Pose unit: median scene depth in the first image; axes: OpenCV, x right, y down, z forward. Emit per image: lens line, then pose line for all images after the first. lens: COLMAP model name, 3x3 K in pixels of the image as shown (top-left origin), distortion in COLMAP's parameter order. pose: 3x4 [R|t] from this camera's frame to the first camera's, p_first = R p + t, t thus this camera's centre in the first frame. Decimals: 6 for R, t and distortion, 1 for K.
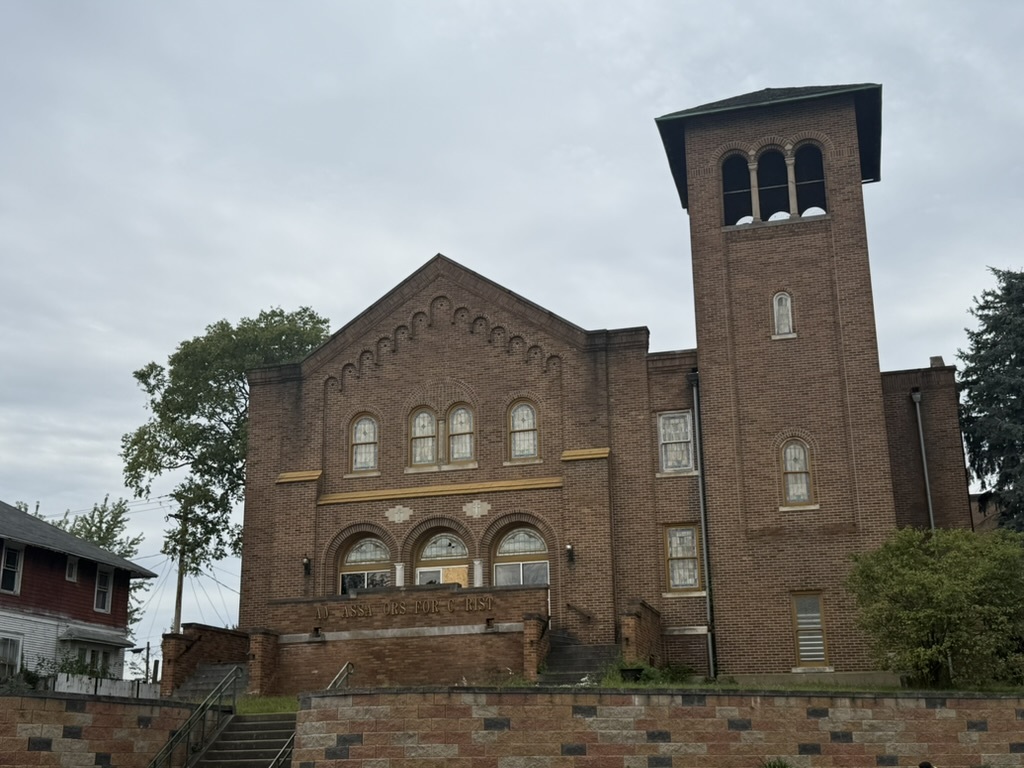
lens RADIAL K [[1268.8, 0, 514.3], [0, 1268.8, 387.9], [0, 0, 1]] dist [0.193006, -0.259224]
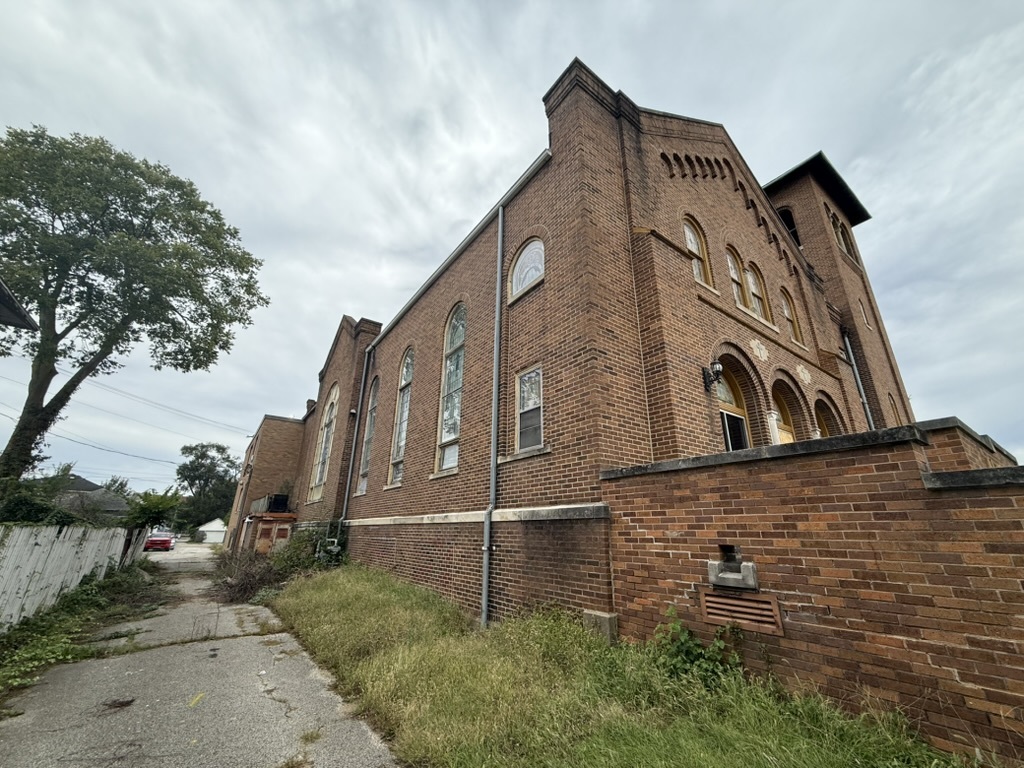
lens RADIAL K [[406.5, 0, 512.8], [0, 406.5, 385.3], [0, 0, 1]] dist [-0.000084, -0.000219]
pose [[0.629870, 0.290628, 0.720277, -0.365109], [-0.245019, 0.954353, -0.170811, 0.203428], [-0.737041, -0.068893, 0.672328, 0.969953]]
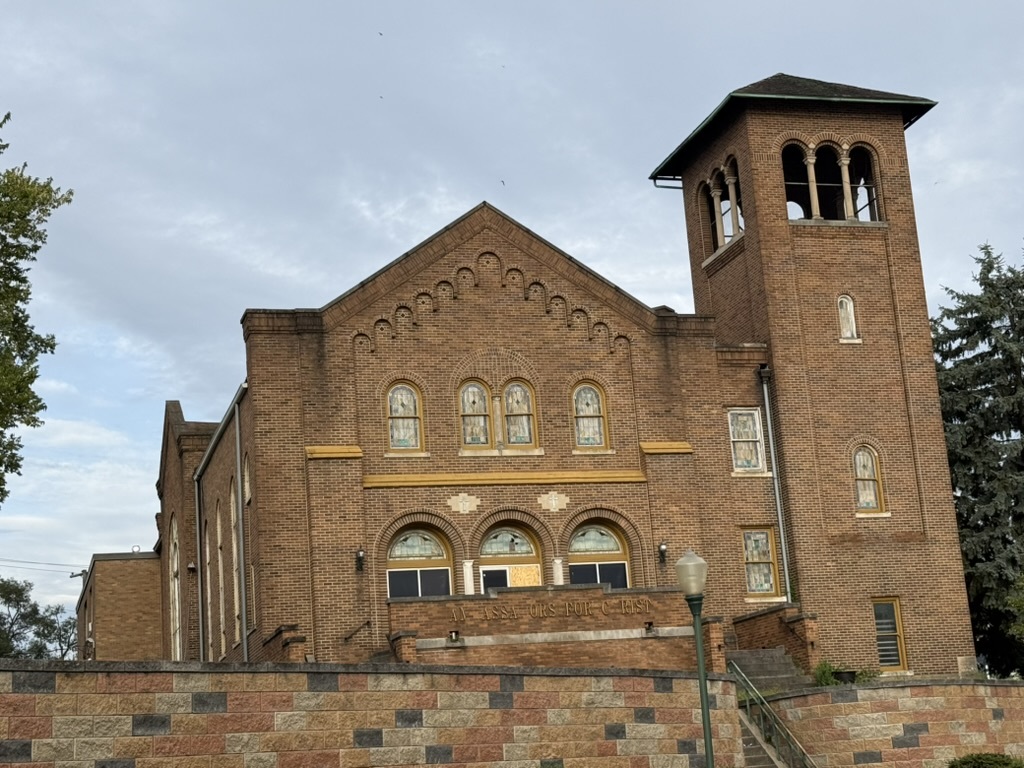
lens RADIAL K [[1713.8, 0, 518.0], [0, 1713.8, 385.0], [0, 0, 1]] dist [0.137306, -0.000852]
pose [[0.852159, 0.077930, 0.517447, -0.683243], [-0.090558, 0.995891, -0.000850, 0.017757], [-0.515387, -0.046134, 0.855715, -0.005734]]
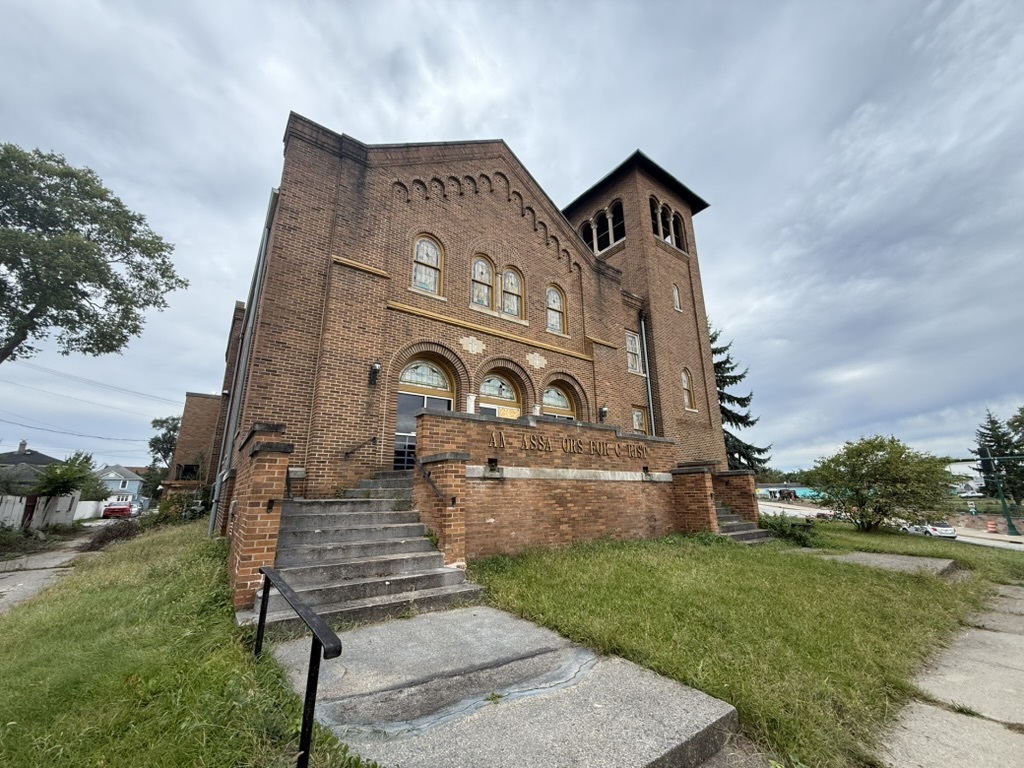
lens RADIAL K [[406.5, 0, 512.8], [0, 406.5, 385.3], [0, 0, 1]] dist [-0.000084, -0.000219]
pose [[0.618962, 0.216150, 0.755093, -0.308183], [-0.224384, 0.969982, -0.093732, 0.155488], [-0.752687, -0.111414, 0.648883, 0.793500]]
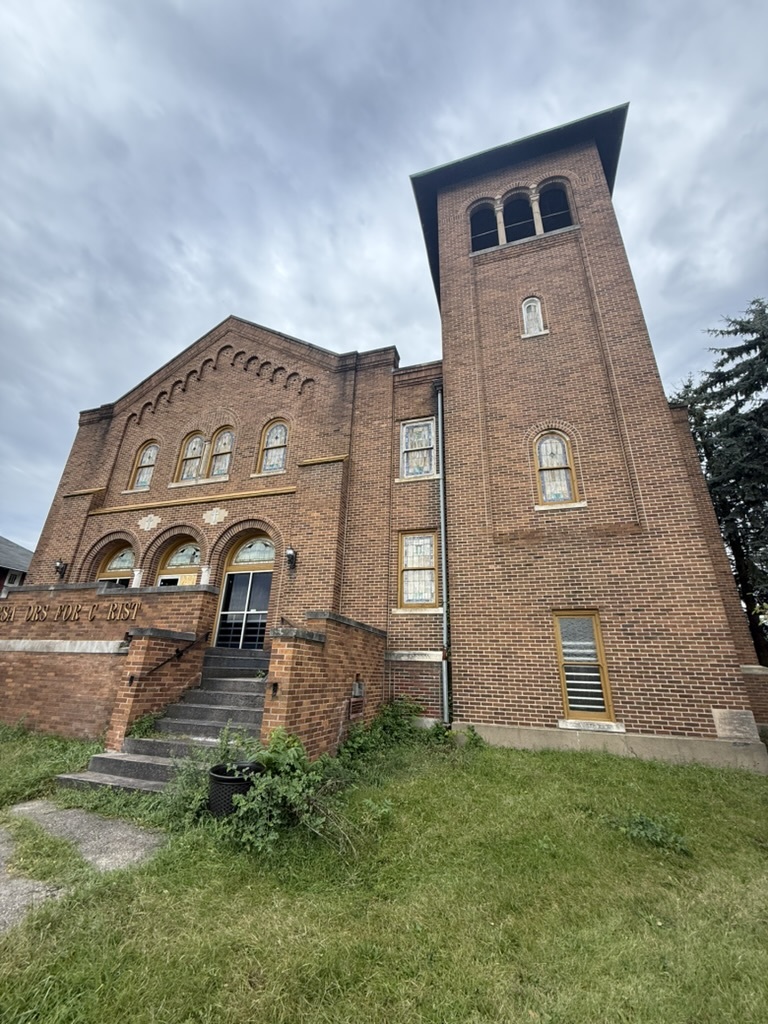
lens RADIAL K [[406.5, 0, 383.2], [0, 406.5, 512.0], [0, 0, 1]] dist [-0.000084, -0.000219]
pose [[0.997995, 0.027494, -0.057004, 0.119453], [-0.032637, 0.995284, -0.091351, 0.117755], [0.054223, 0.093028, 0.994186, 0.702778]]
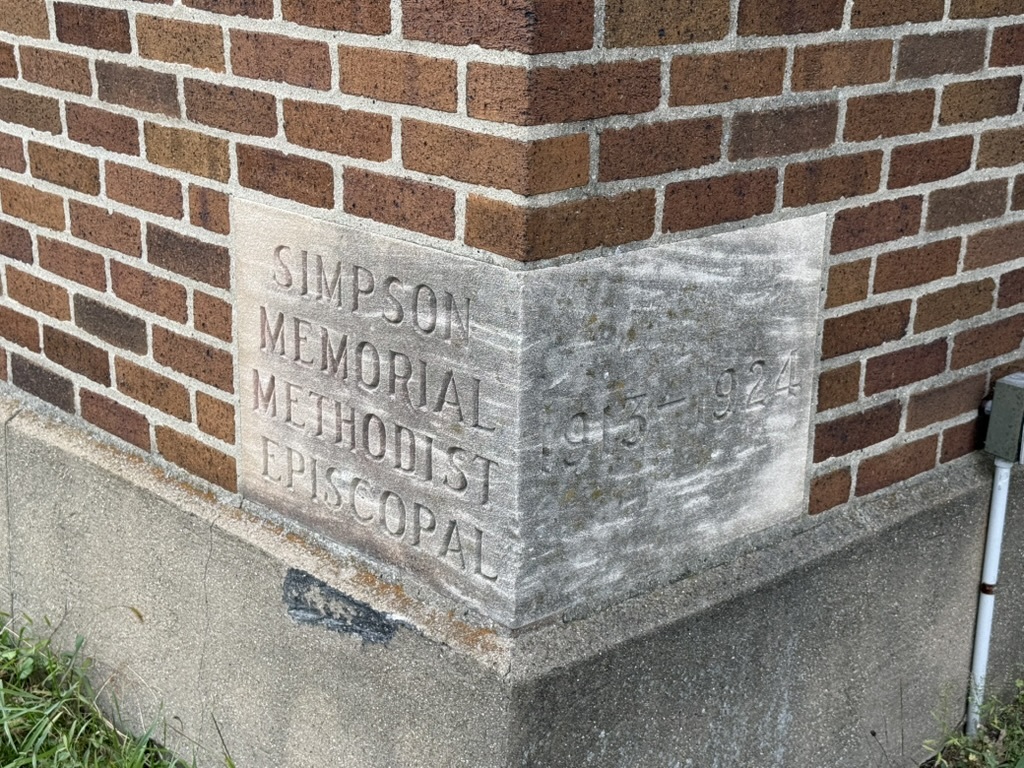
lens RADIAL K [[1571.0, 0, 511.9], [0, 1571.0, 382.4], [0, 0, 1]] dist [0.140032, -0.139728]
pose [[0.850023, 0.190384, -0.491136, 0.315673], [0.116227, 0.841626, 0.527406, 0.166945], [0.513762, -0.505390, 0.693274, 0.882062]]
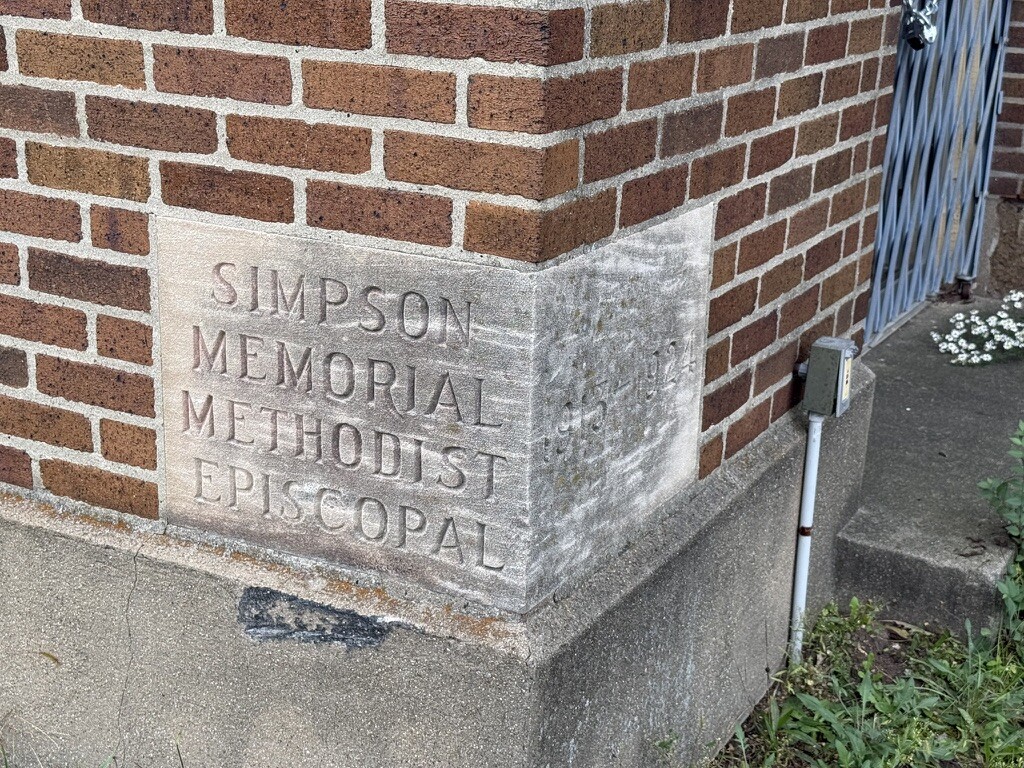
lens RADIAL K [[1571.0, 0, 511.9], [0, 1571.0, 382.4], [0, 0, 1]] dist [0.140032, -0.139728]
pose [[0.971343, 0.113386, -0.208894, 0.301250], [0.021548, 0.833250, 0.552477, 0.164372], [0.236704, -0.541146, 0.806928, 0.874019]]
